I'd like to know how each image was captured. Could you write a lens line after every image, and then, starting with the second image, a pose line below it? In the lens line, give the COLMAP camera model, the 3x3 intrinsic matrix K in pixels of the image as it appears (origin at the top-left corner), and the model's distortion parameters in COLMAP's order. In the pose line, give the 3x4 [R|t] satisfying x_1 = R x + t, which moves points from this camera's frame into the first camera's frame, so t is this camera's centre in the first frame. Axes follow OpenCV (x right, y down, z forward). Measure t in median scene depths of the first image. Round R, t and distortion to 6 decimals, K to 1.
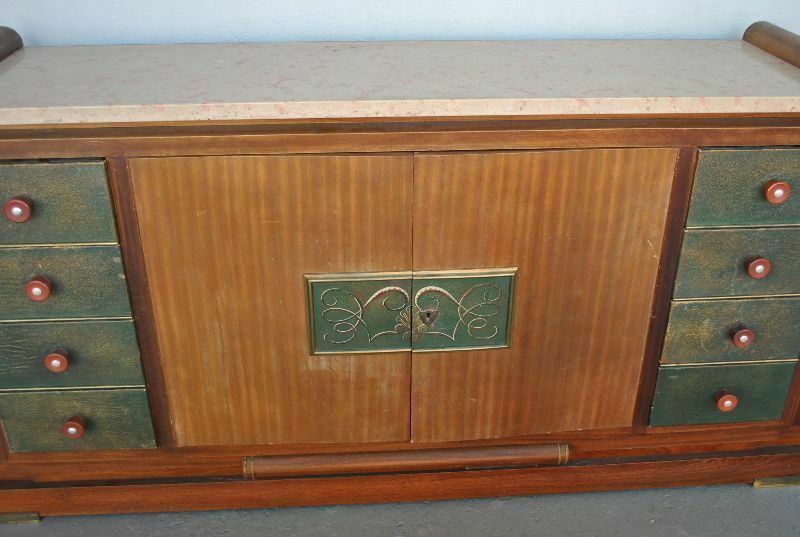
lens RADIAL K [[808.9, 0, 400.0], [0, 808.9, 268.5], [0, 0, 1]] dist [-0.062176, 0.012175]
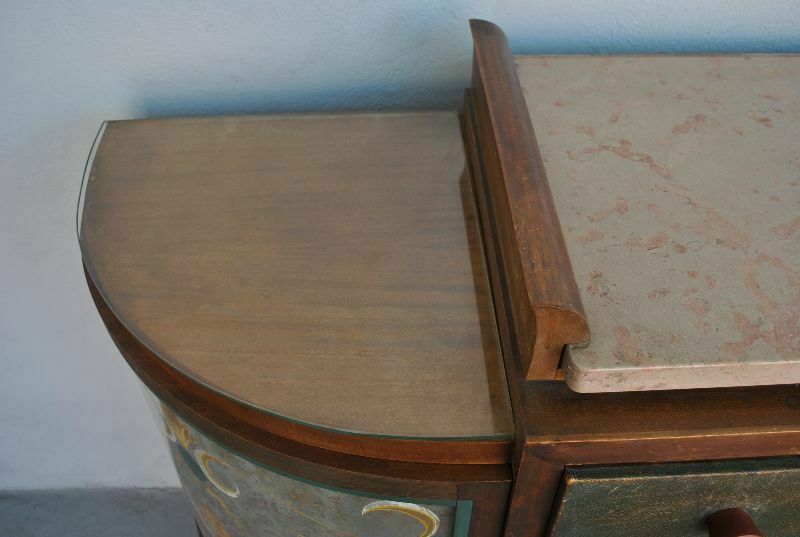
lens RADIAL K [[757.5, 0, 400.0], [0, 757.5, 268.5], [0, 0, 1]] dist [-0.076312, 0.019069]
pose [[0.999580, 0.015303, -0.024611, -0.606926], [-0.007892, 0.960854, 0.276943, -0.321123], [0.027886, -0.276632, 0.960571, 0.545993]]
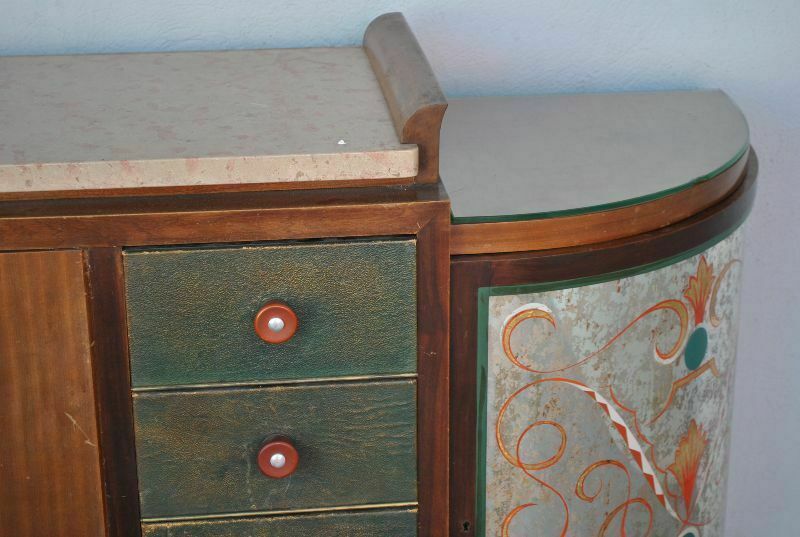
lens RADIAL K [[1697.7, 0, 400.0], [0, 1697.7, 268.5], [0, 0, 1]] dist [0.031954, 0.002329]
pose [[0.999181, -0.021510, 0.034281, 0.510990], [0.025576, 0.992080, -0.122977, 0.016128], [-0.031365, 0.123753, 0.991817, -0.194020]]
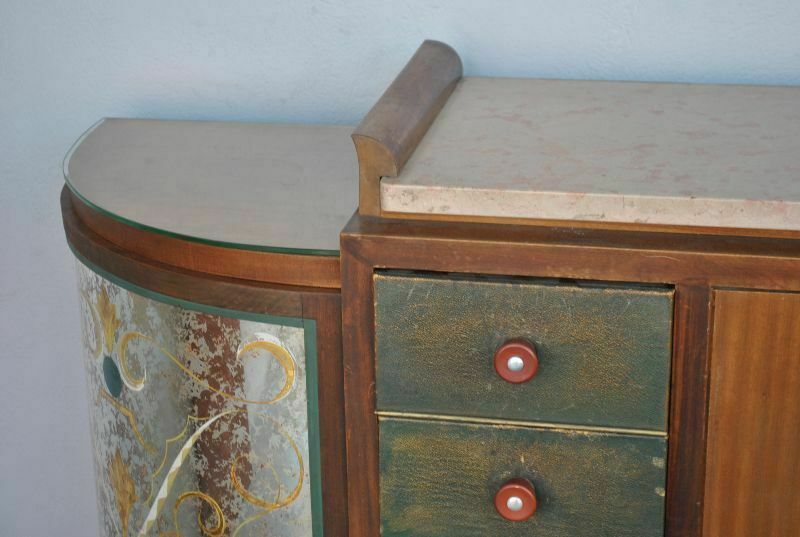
lens RADIAL K [[1697.7, 0, 400.0], [0, 1697.7, 268.5], [0, 0, 1]] dist [0.031954, 0.002329]
pose [[0.966934, 0.069024, -0.245507, -0.232766], [-0.101640, 0.987218, -0.122758, 0.019191], [0.233896, 0.143652, 0.961591, -0.209928]]
